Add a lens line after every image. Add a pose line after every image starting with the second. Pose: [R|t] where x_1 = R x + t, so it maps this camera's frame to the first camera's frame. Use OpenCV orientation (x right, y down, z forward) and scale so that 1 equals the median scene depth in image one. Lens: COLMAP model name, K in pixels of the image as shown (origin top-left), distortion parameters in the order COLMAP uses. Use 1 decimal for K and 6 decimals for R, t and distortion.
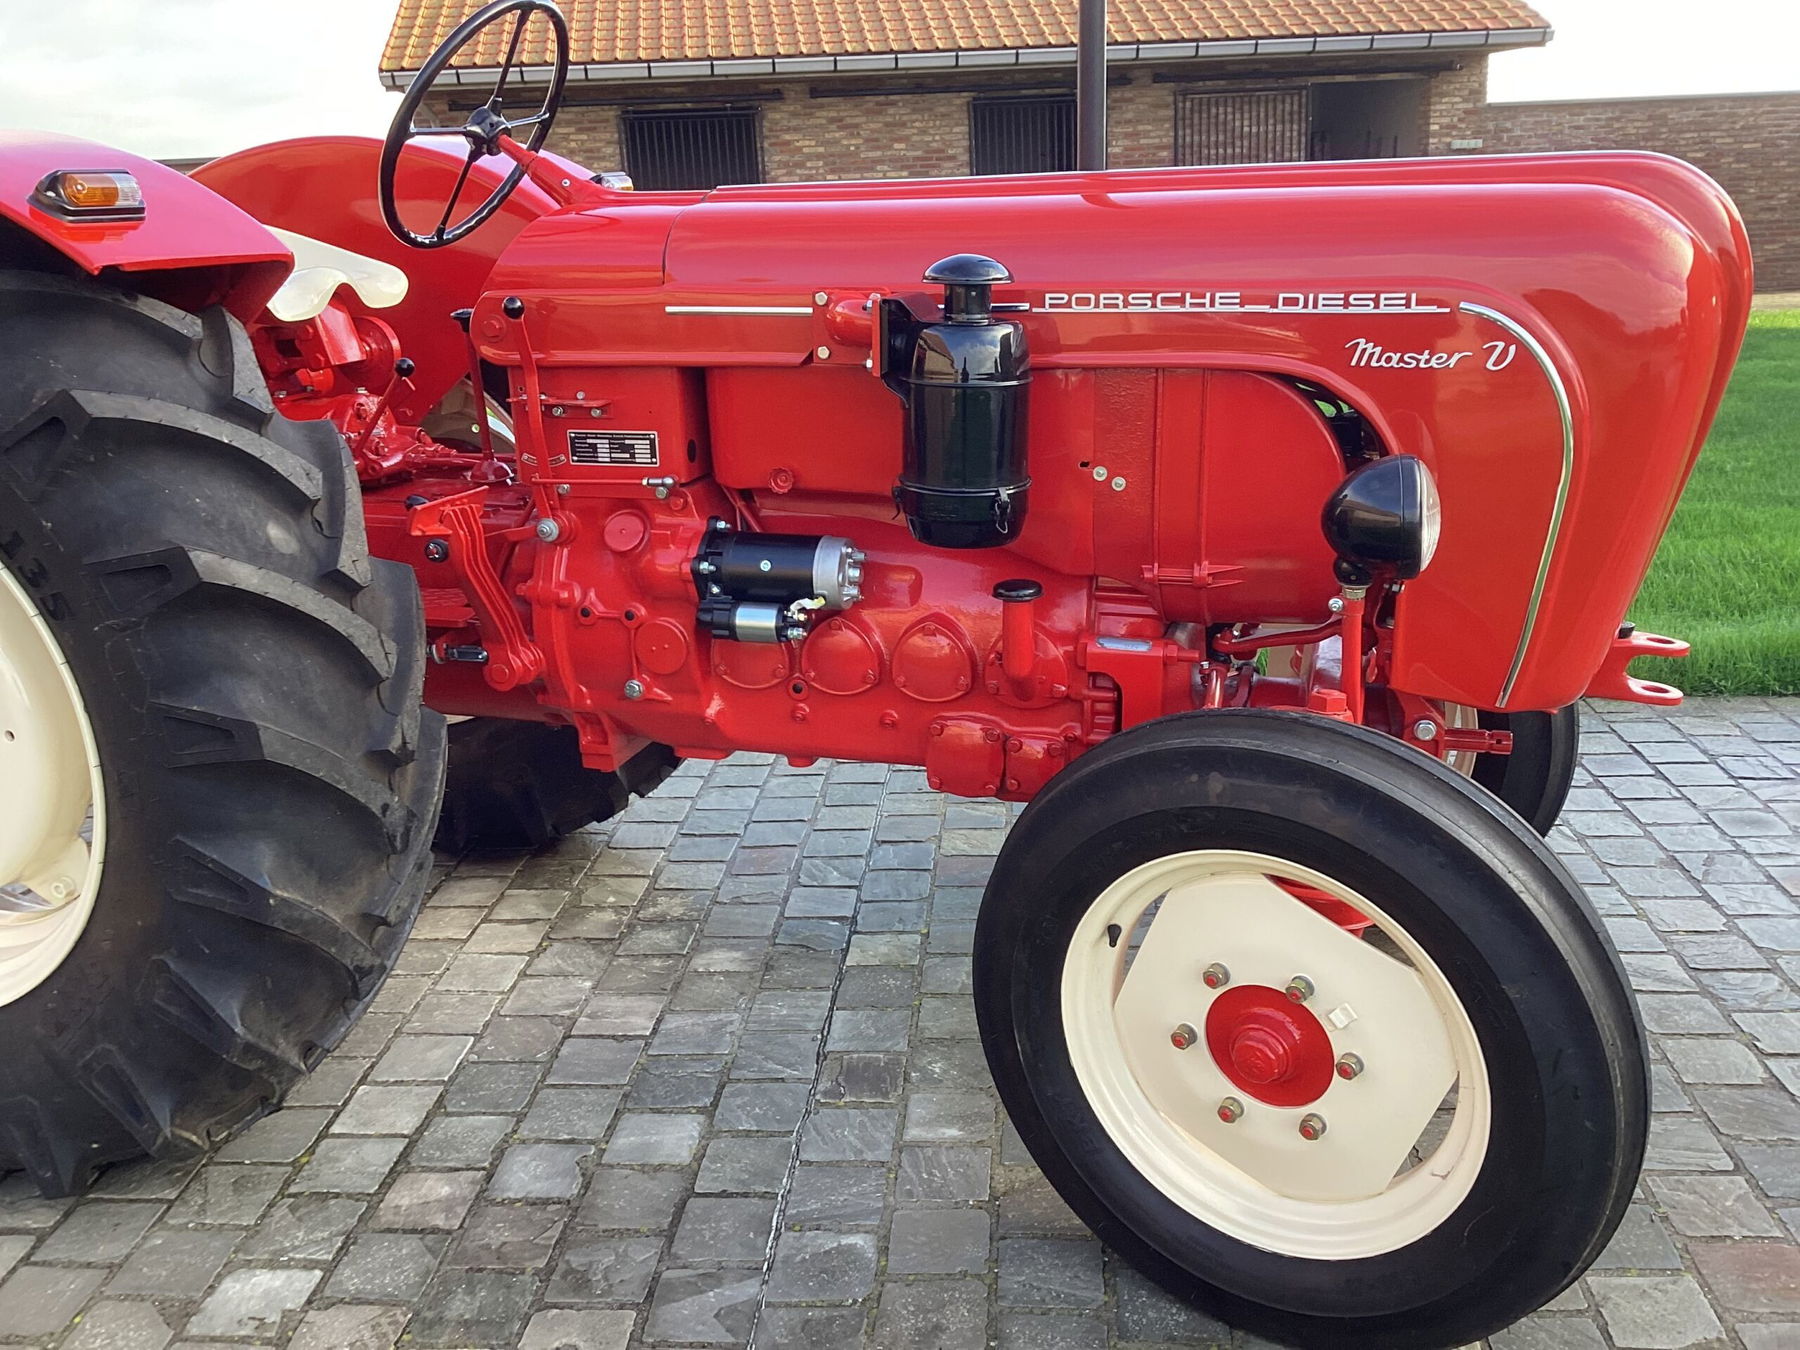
lens RADIAL K [[1644.3, 0, 895.9], [0, 1644.3, 682.0], [0, 0, 1]] dist [0.008700, 0.000000]
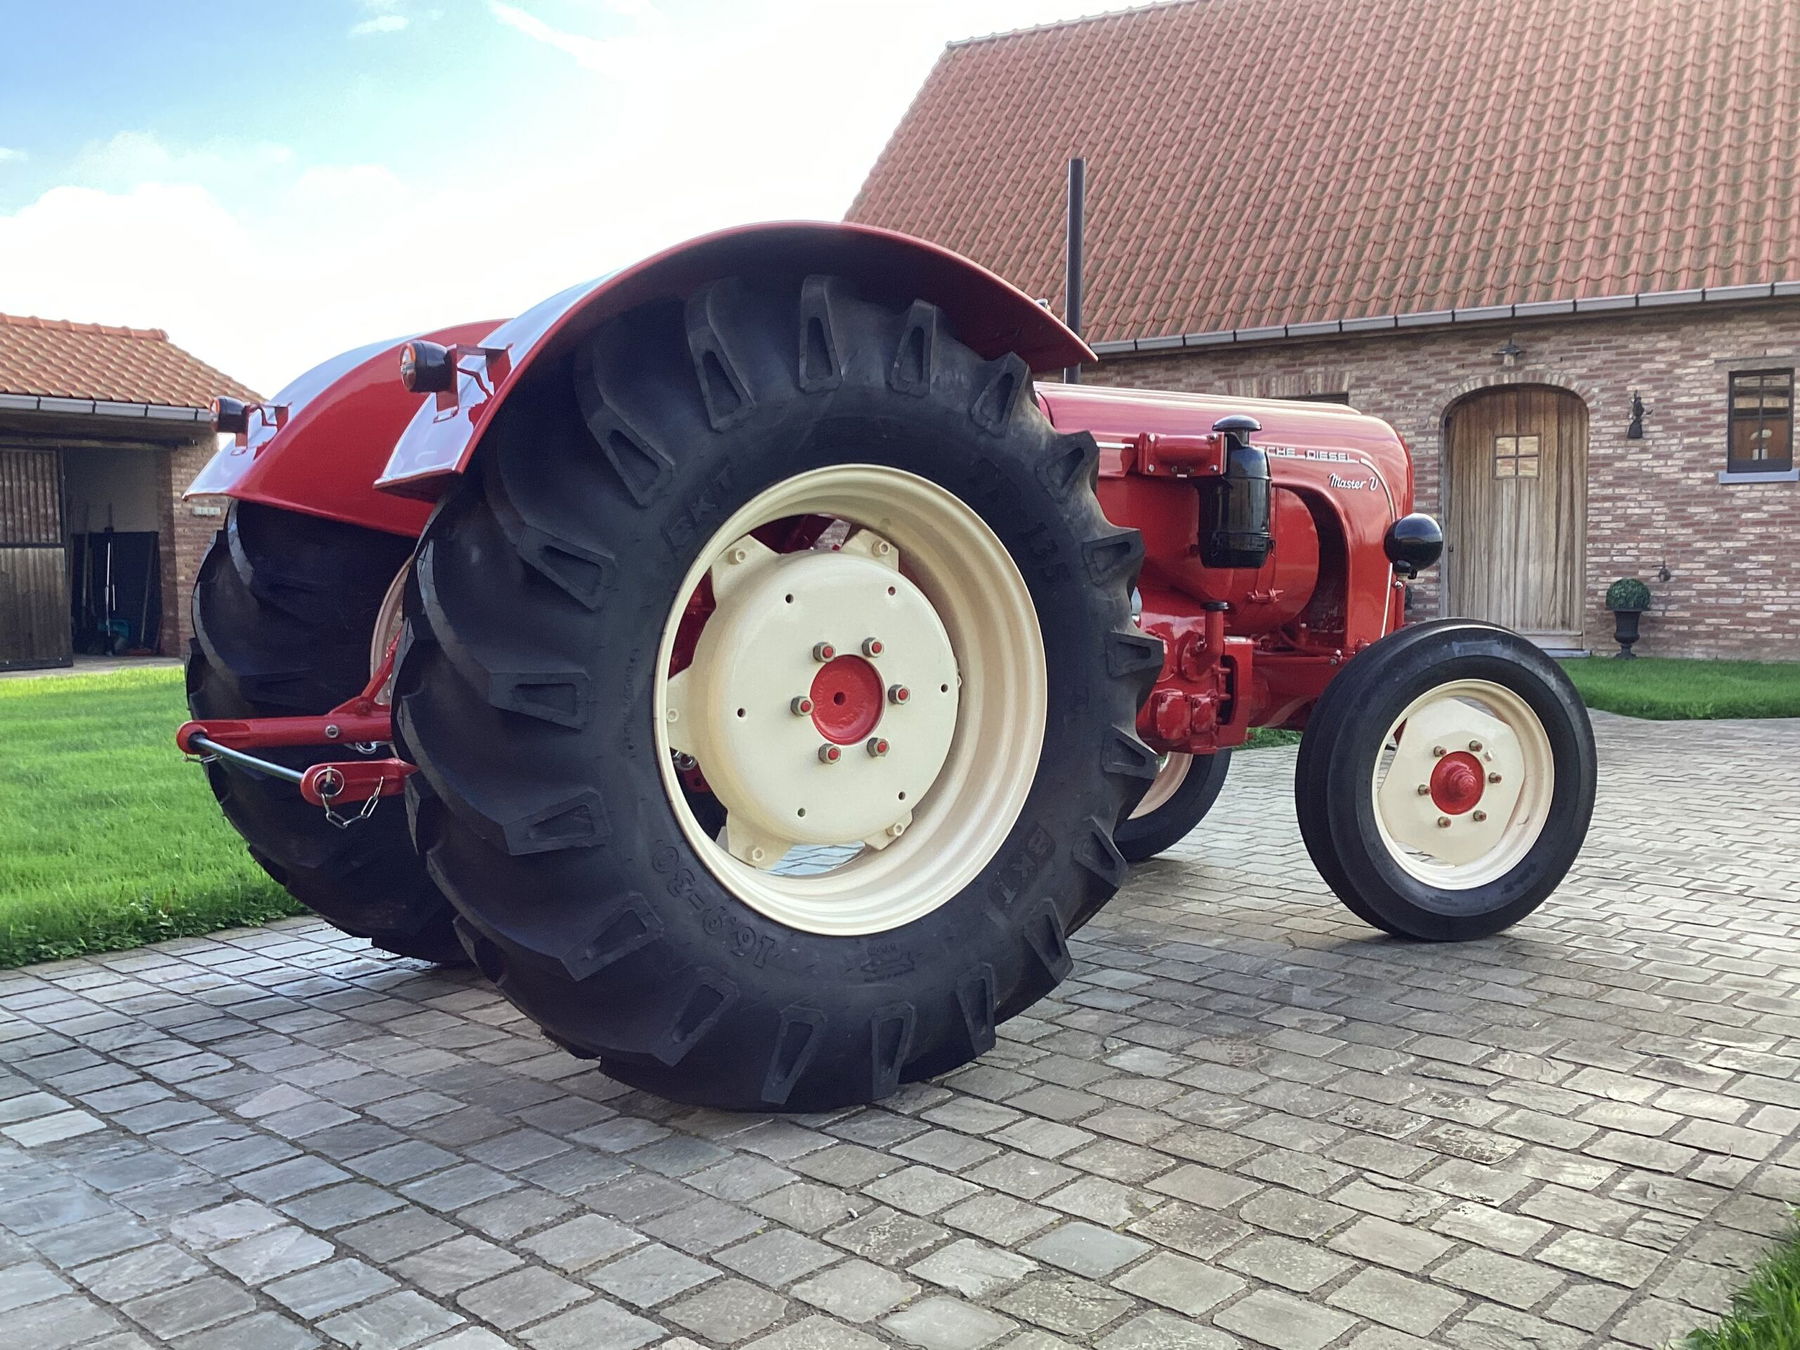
lens RADIAL K [[1644.3, 0, 895.2], [0, 1644.3, 676.9], [0, 0, 1]] dist [0.008700, 0.000000]
pose [[0.566050, -0.027580, 0.823909, -0.301936], [0.235688, 0.963137, -0.129684, 0.031218], [-0.789961, 0.267593, 0.551684, 0.061083]]
